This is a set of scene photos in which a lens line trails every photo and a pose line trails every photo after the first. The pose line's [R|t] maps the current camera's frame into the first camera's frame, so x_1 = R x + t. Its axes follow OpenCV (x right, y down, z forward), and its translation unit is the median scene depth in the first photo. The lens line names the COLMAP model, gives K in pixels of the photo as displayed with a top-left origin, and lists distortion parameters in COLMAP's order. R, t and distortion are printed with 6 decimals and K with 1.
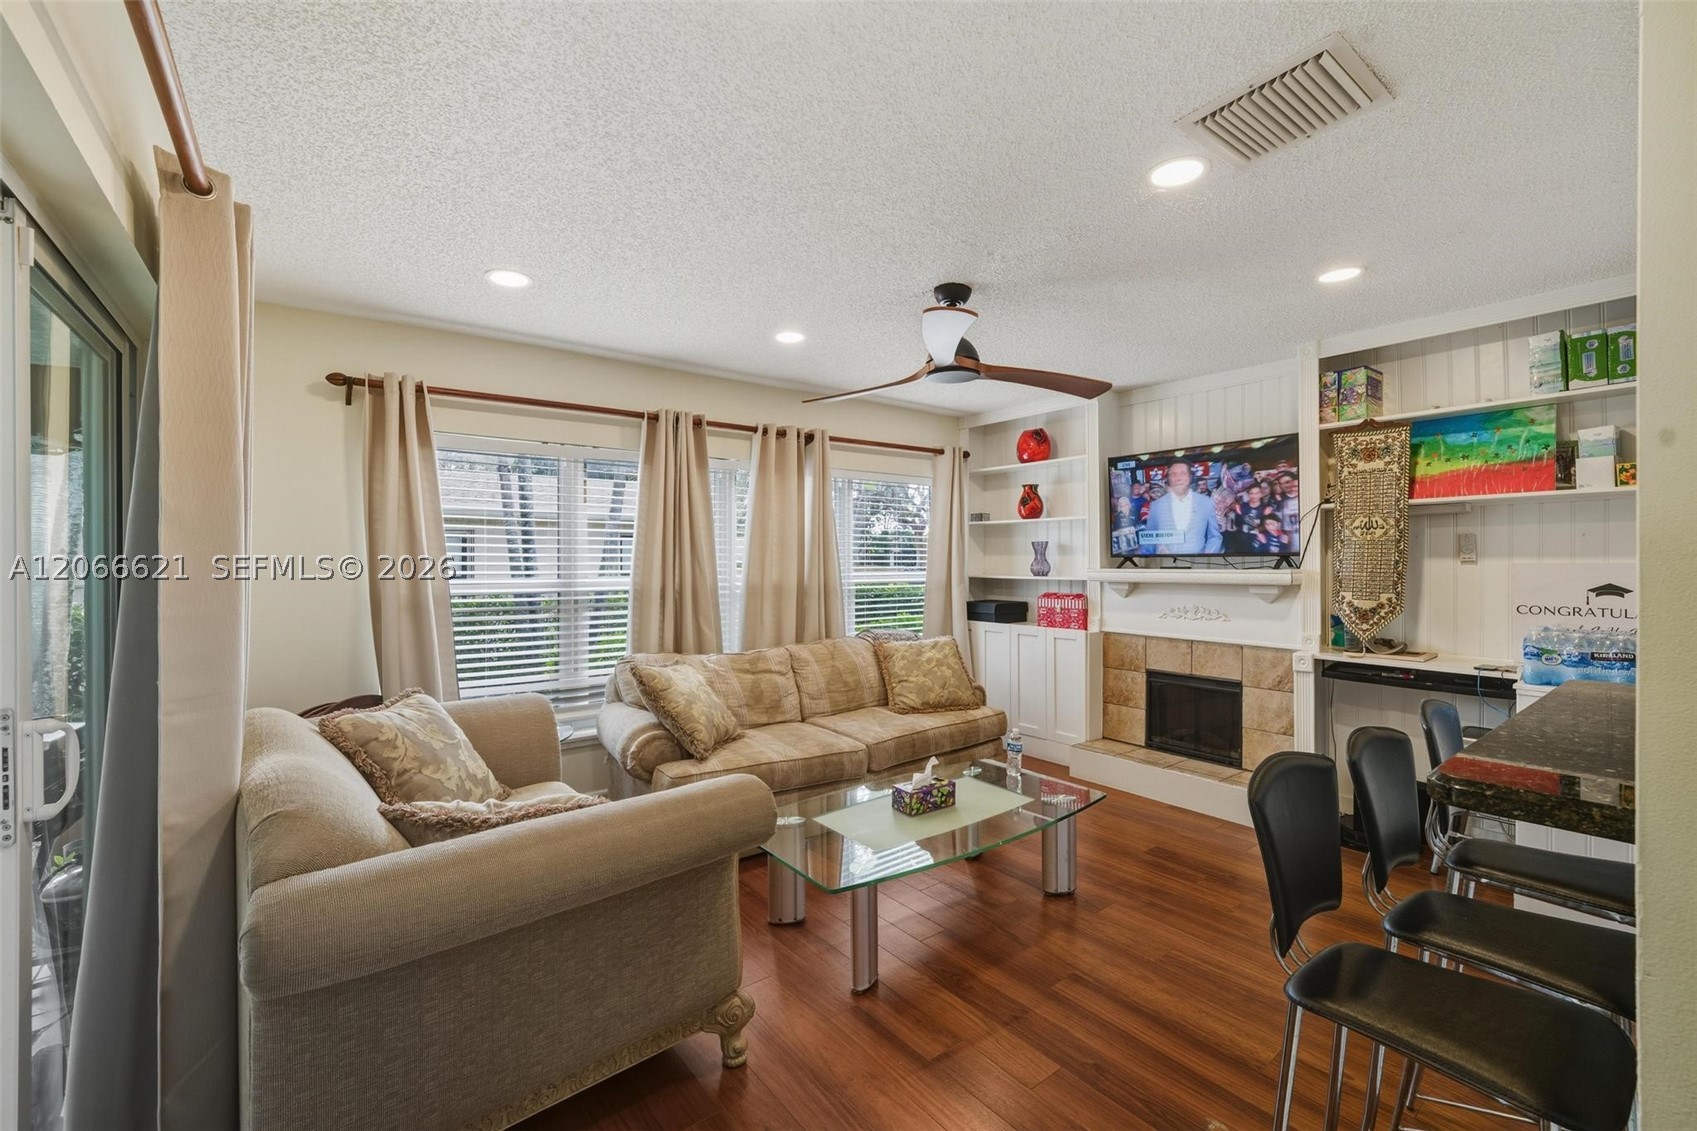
lens RADIAL K [[717.7, 0, 851.3], [0, 717.7, 562.3], [0, 0, 1]] dist [-0.003670, -0.000037]
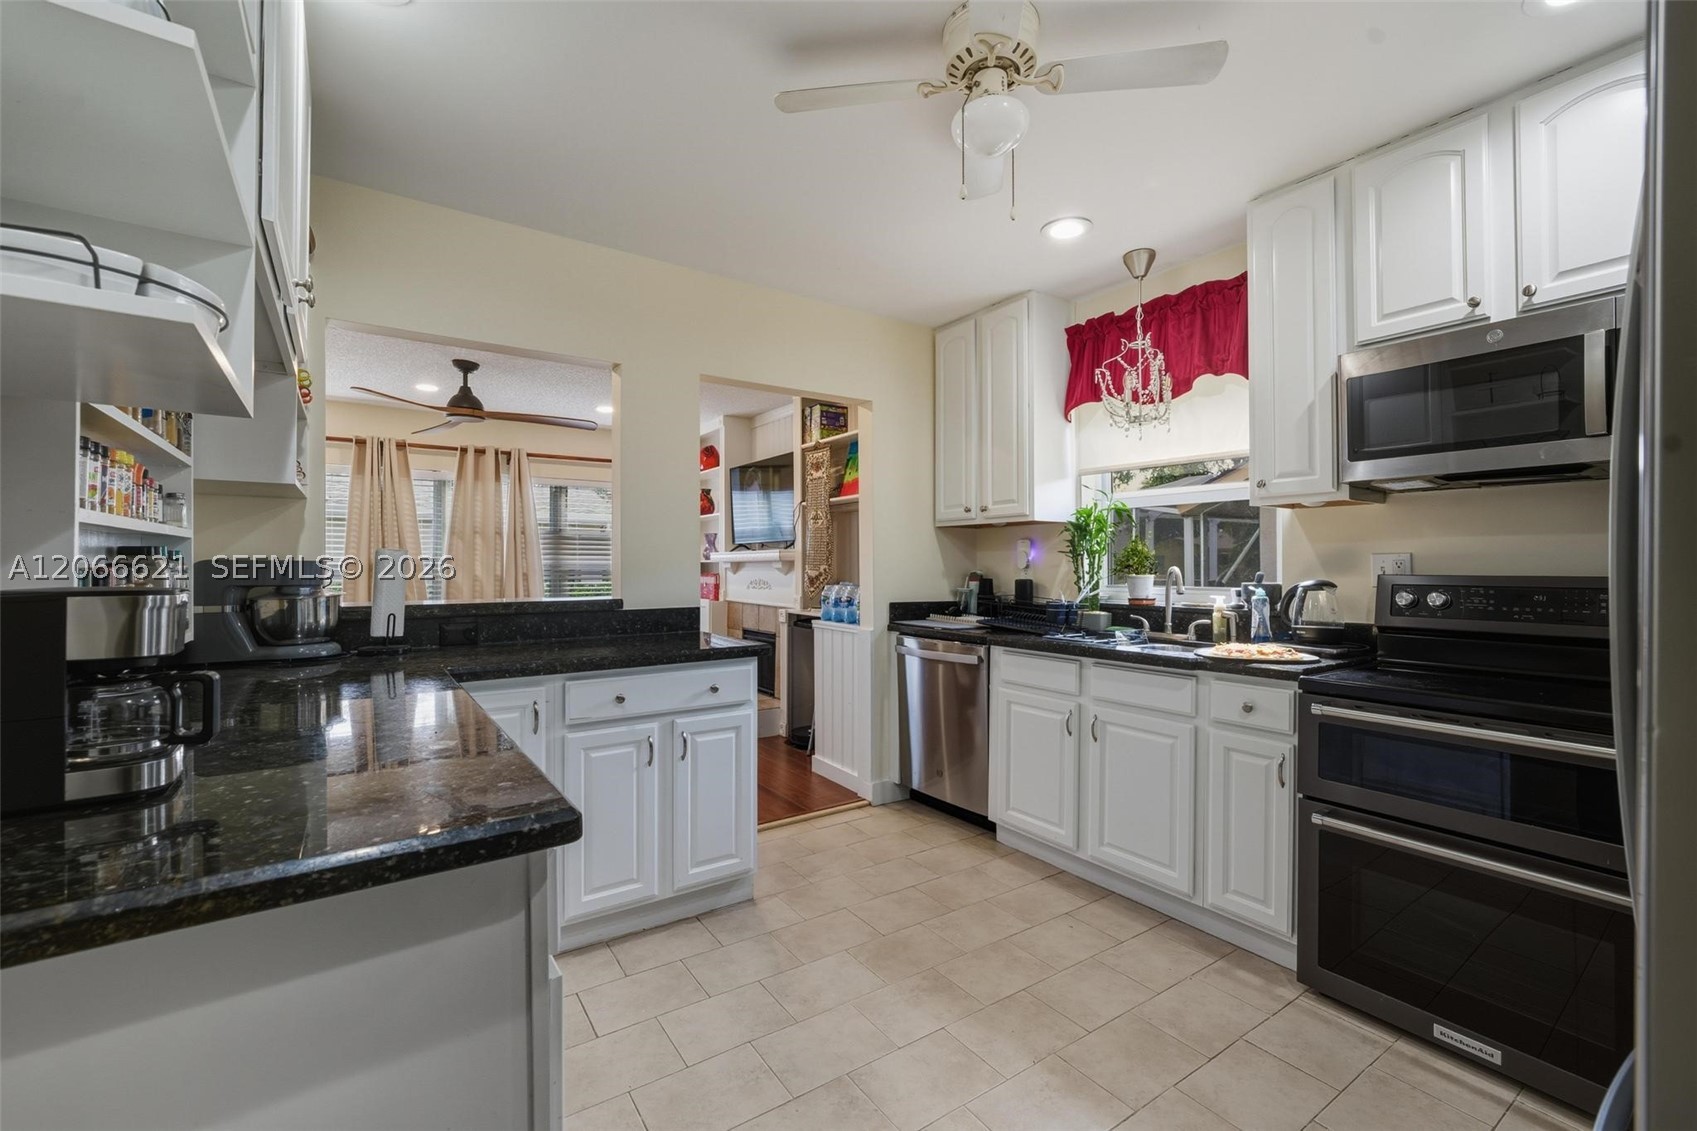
lens RADIAL K [[717.7, 0, 846.6], [0, 717.7, 563.6], [0, 0, 1]] dist [-0.003670, -0.000037]
pose [[0.998311, 0.004060, -0.057961, 0.794717], [-0.004369, 0.999977, -0.005206, 0.042875], [0.057938, 0.005450, 0.998305, -0.367523]]
